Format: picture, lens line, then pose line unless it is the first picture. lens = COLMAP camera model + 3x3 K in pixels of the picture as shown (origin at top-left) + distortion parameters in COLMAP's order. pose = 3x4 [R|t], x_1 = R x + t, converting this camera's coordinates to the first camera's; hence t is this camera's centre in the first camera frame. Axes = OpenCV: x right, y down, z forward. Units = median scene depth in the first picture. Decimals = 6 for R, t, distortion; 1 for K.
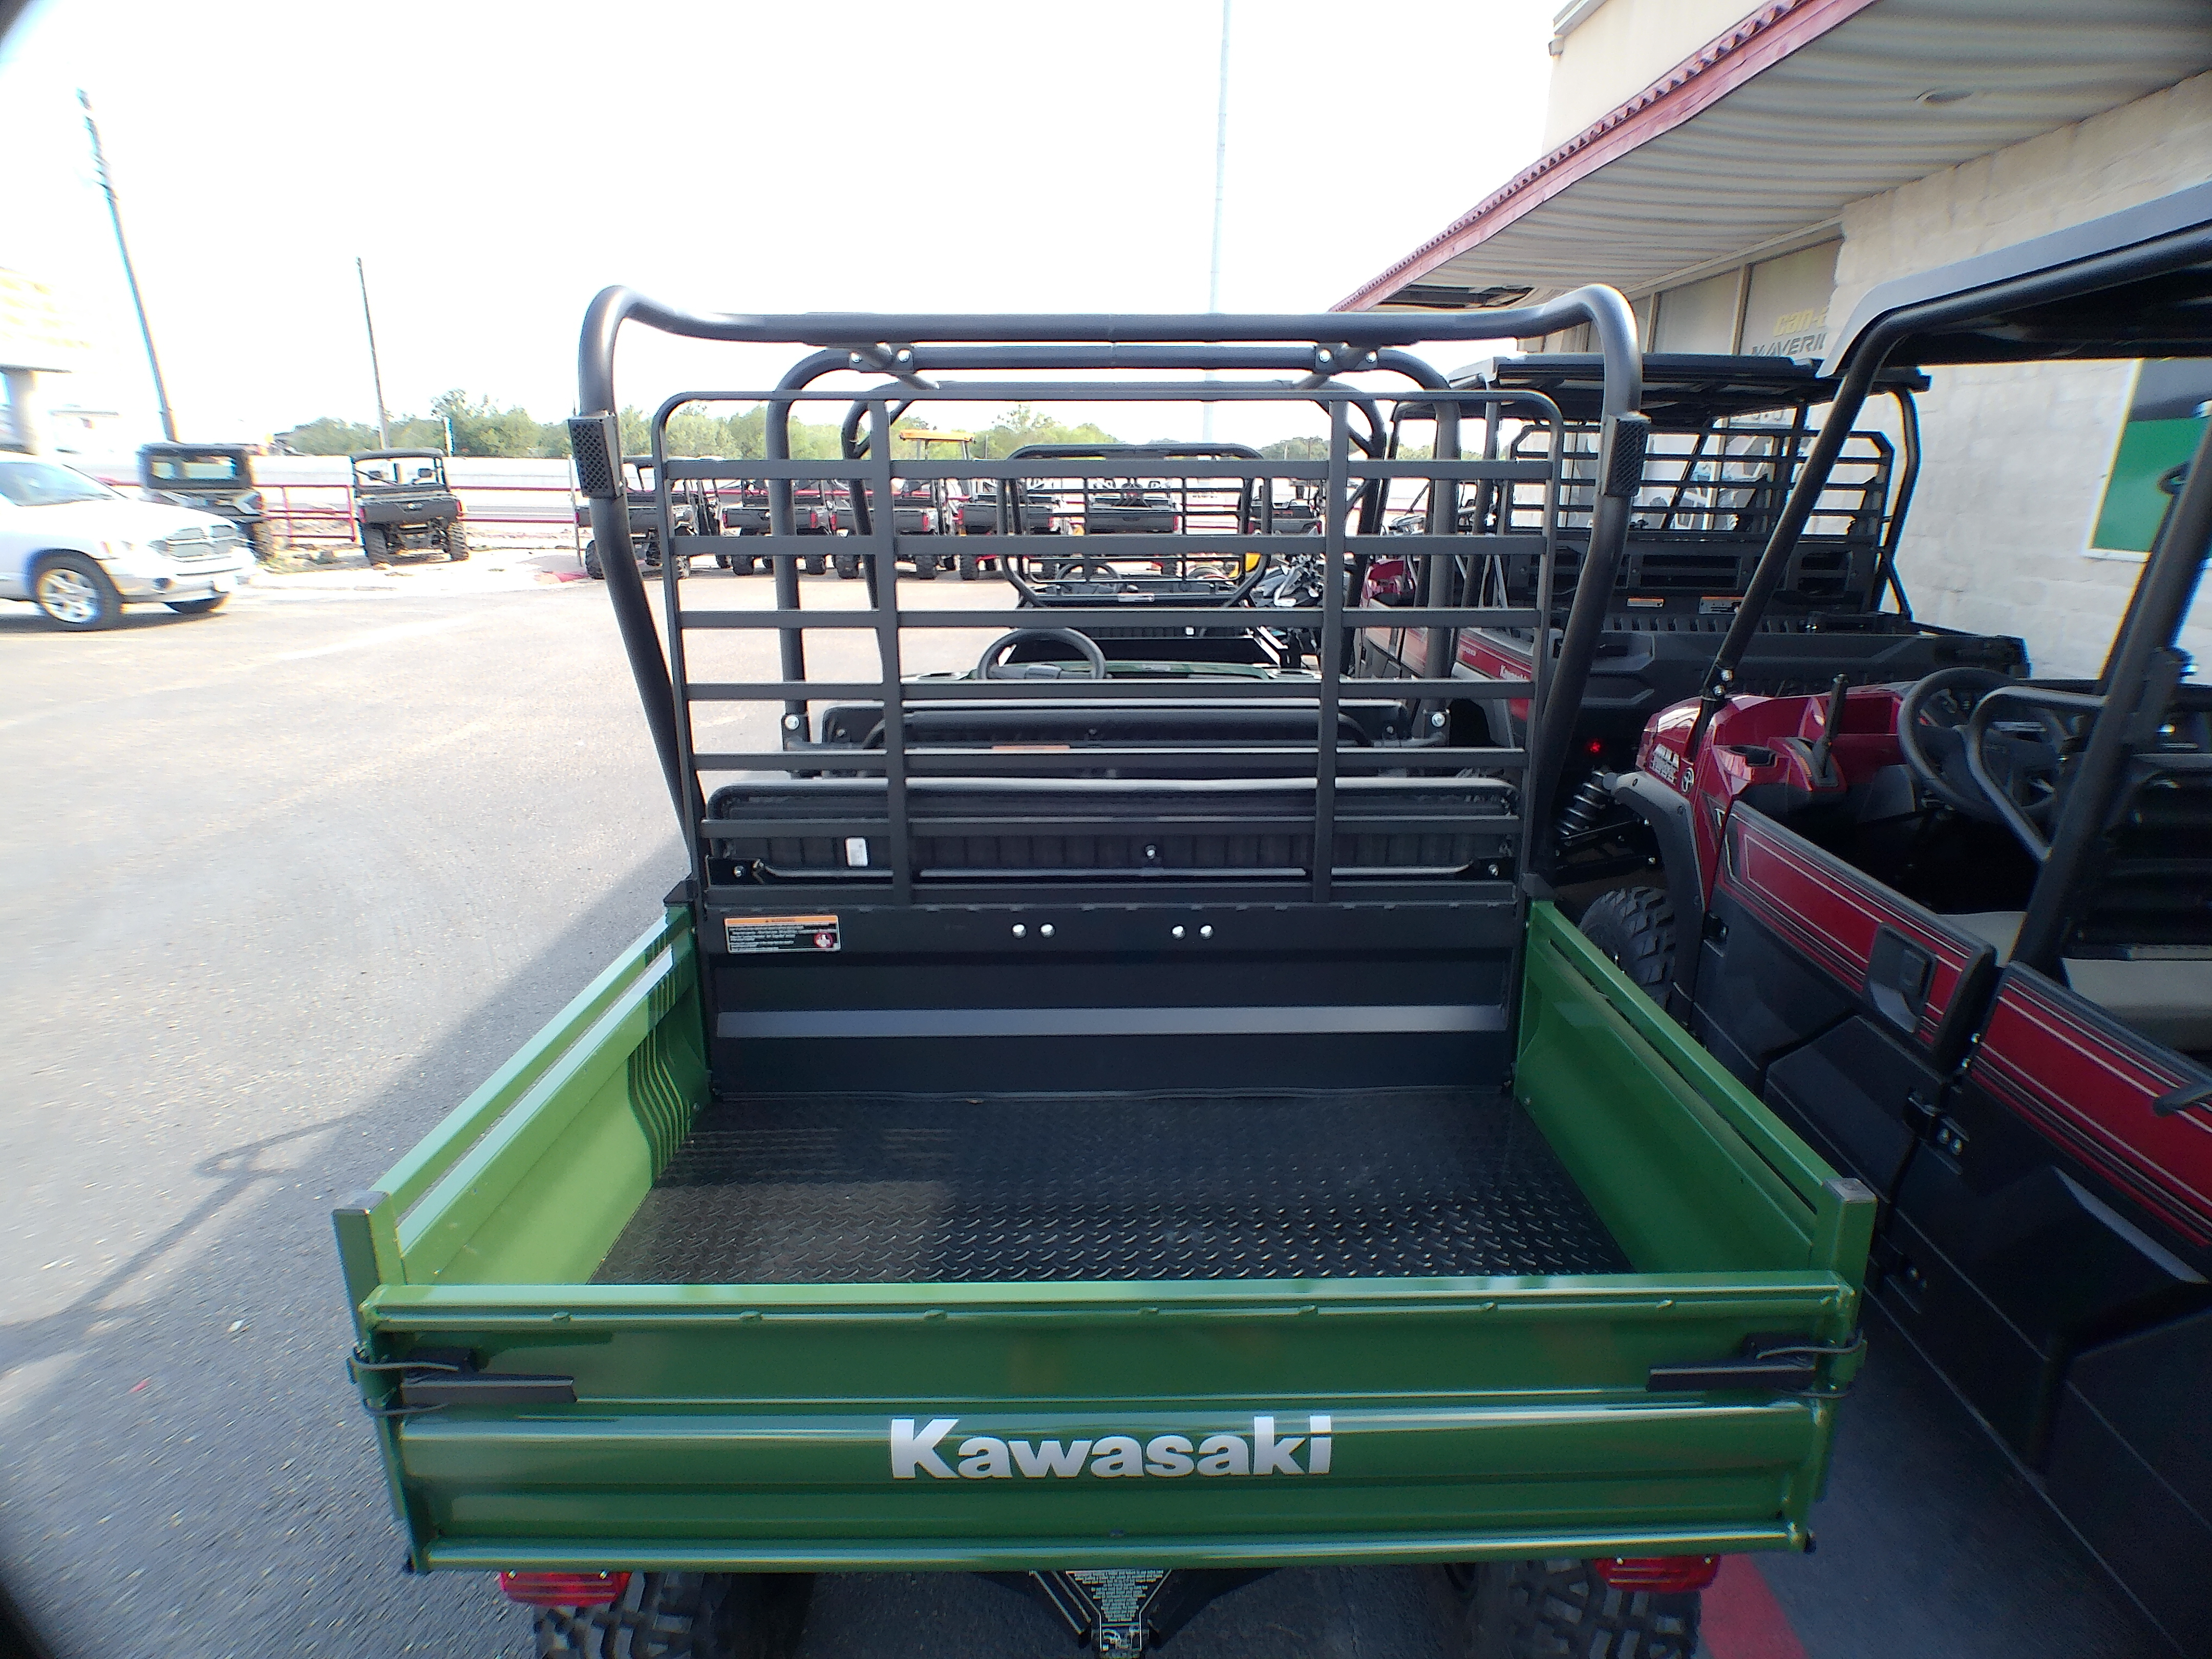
lens RADIAL K [[1202.5, 0, 1140.9], [0, 1202.5, 821.9], [0, 0, 1]] dist [-0.040118, 0.009529]
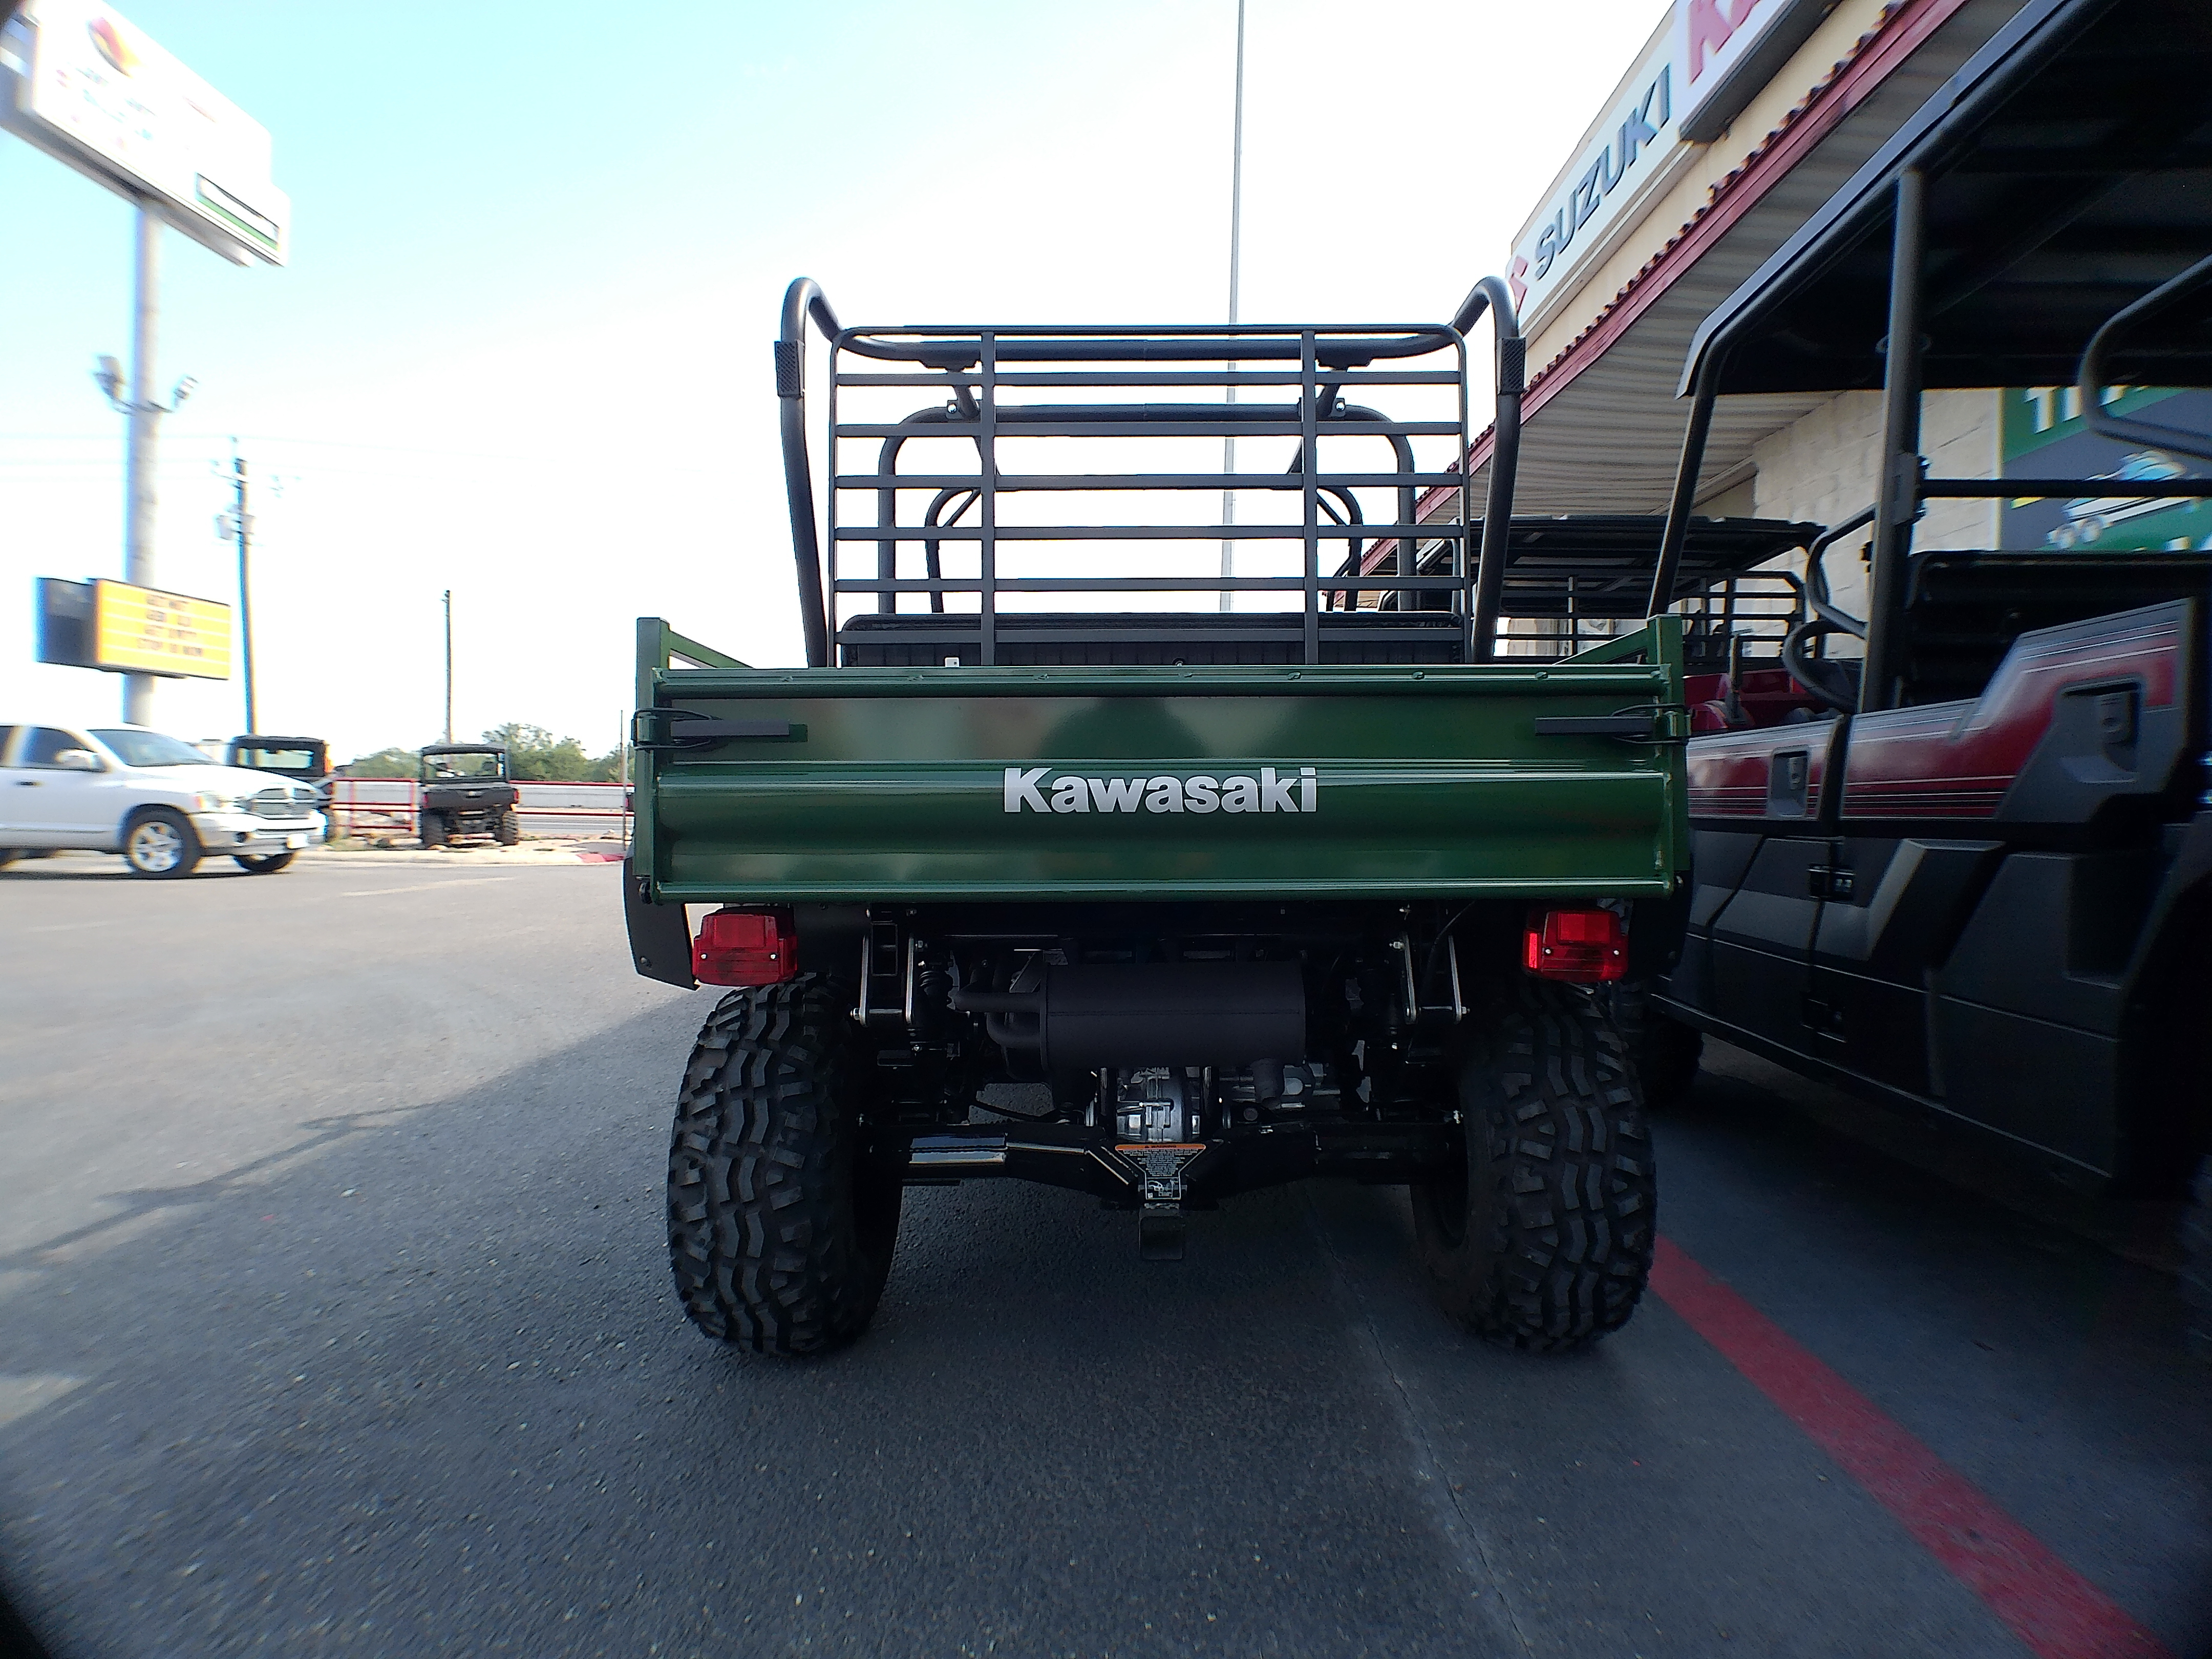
lens RADIAL K [[1202.5, 0, 1141.8], [0, 1202.5, 823.8], [0, 0, 1]] dist [-0.040118, 0.009529]
pose [[0.999909, -0.005010, -0.012523, -0.011800], [0.001550, 0.964990, -0.262283, 0.380273], [0.013398, 0.262240, 0.964910, -0.145902]]
